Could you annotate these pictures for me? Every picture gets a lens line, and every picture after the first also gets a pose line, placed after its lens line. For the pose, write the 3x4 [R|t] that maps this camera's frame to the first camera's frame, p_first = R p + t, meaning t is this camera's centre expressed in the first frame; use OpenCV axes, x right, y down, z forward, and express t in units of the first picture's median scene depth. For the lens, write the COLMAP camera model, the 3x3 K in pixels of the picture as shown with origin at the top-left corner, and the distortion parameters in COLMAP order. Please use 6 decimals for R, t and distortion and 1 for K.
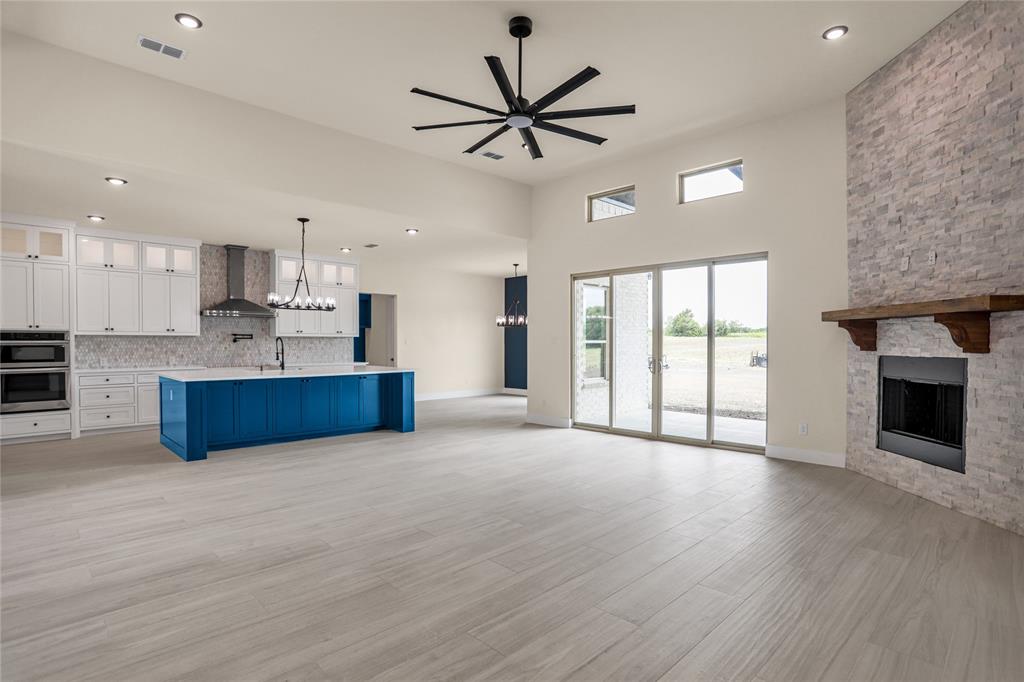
lens RADIAL K [[519.4, 0, 514.7], [0, 519.4, 350.3], [0, 0, 1]] dist [-0.070872, 0.036781]
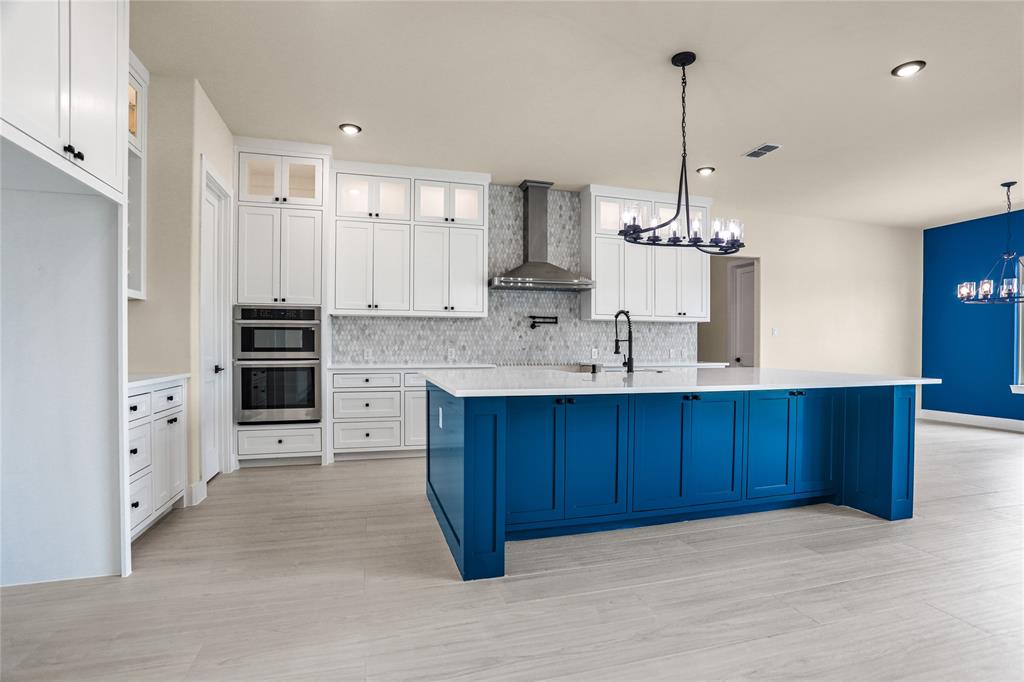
lens RADIAL K [[506.1, 0, 513.4], [0, 506.1, 352.2], [0, 0, 1]] dist [-0.071168, 0.032951]
pose [[0.880495, 0.011285, -0.473922, -0.331122], [-0.011680, 0.999930, 0.002109, 0.018489], [0.473912, 0.003678, 0.880564, 0.521081]]
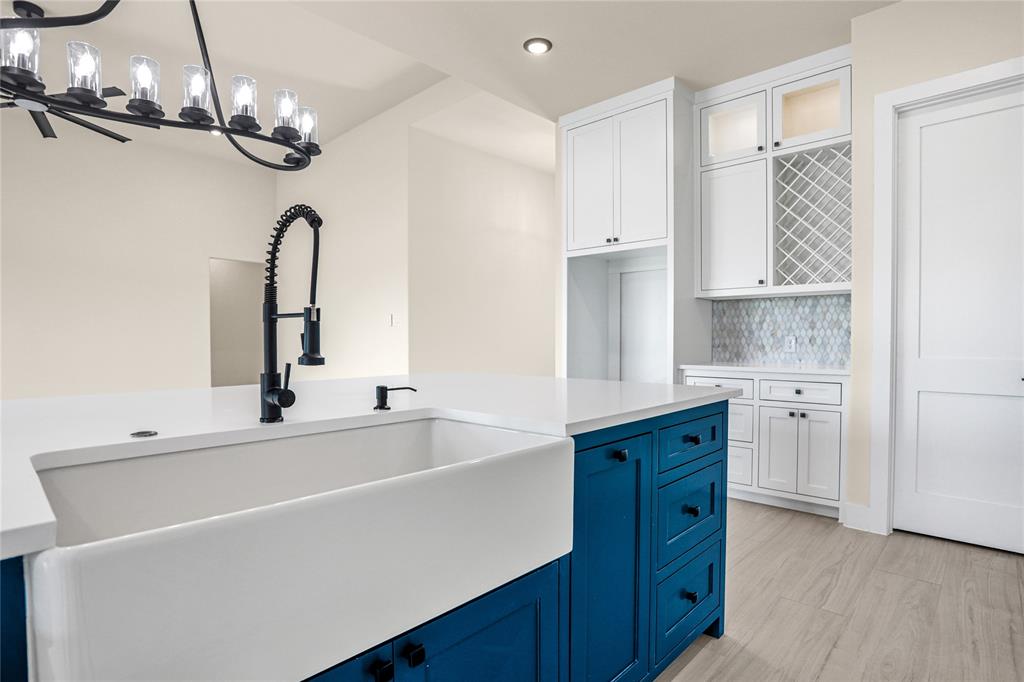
lens RADIAL K [[519.4, 0, 514.7], [0, 519.4, 350.3], [0, 0, 1]] dist [-0.070872, 0.036781]
pose [[-0.999152, 0.002482, -0.041099, -0.549055], [0.000963, 0.999317, 0.036941, 0.010413], [0.041162, 0.036870, -0.998472, 1.222602]]
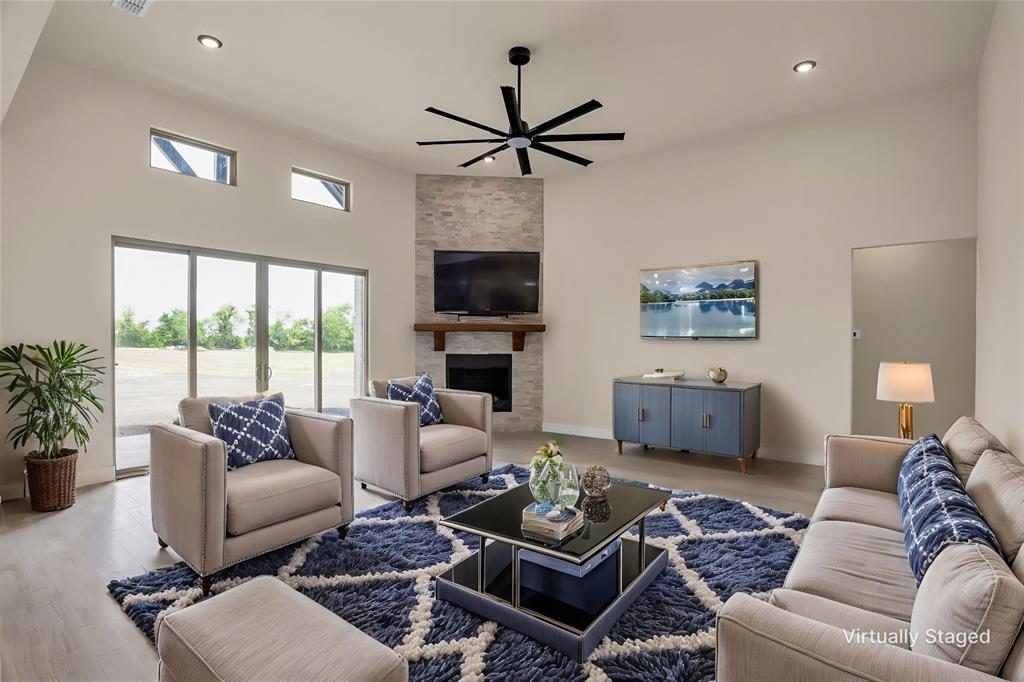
lens RADIAL K [[499.1, 0, 516.1], [0, 499.1, 353.8], [0, 0, 1]] dist [-0.072741, 0.031124]
pose [[-0.120122, -0.010781, 0.992701, -0.594496], [0.013428, 0.999832, 0.012484, -0.004917], [-0.992668, 0.014829, -0.119957, 0.672537]]
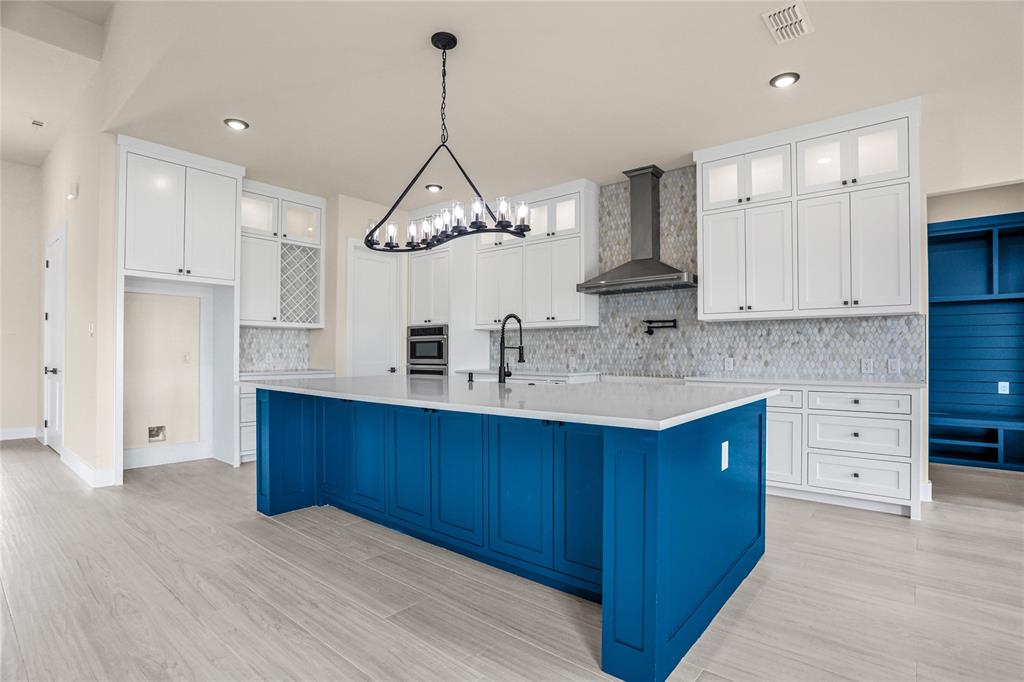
lens RADIAL K [[499.1, 0, 516.1], [0, 499.1, 353.8], [0, 0, 1]] dist [-0.072741, 0.031124]
pose [[0.108093, 0.001182, -0.994140, 0.004446], [-0.015535, 0.999879, -0.000501, 0.011741], [0.994019, 0.015499, 0.108098, 1.014426]]
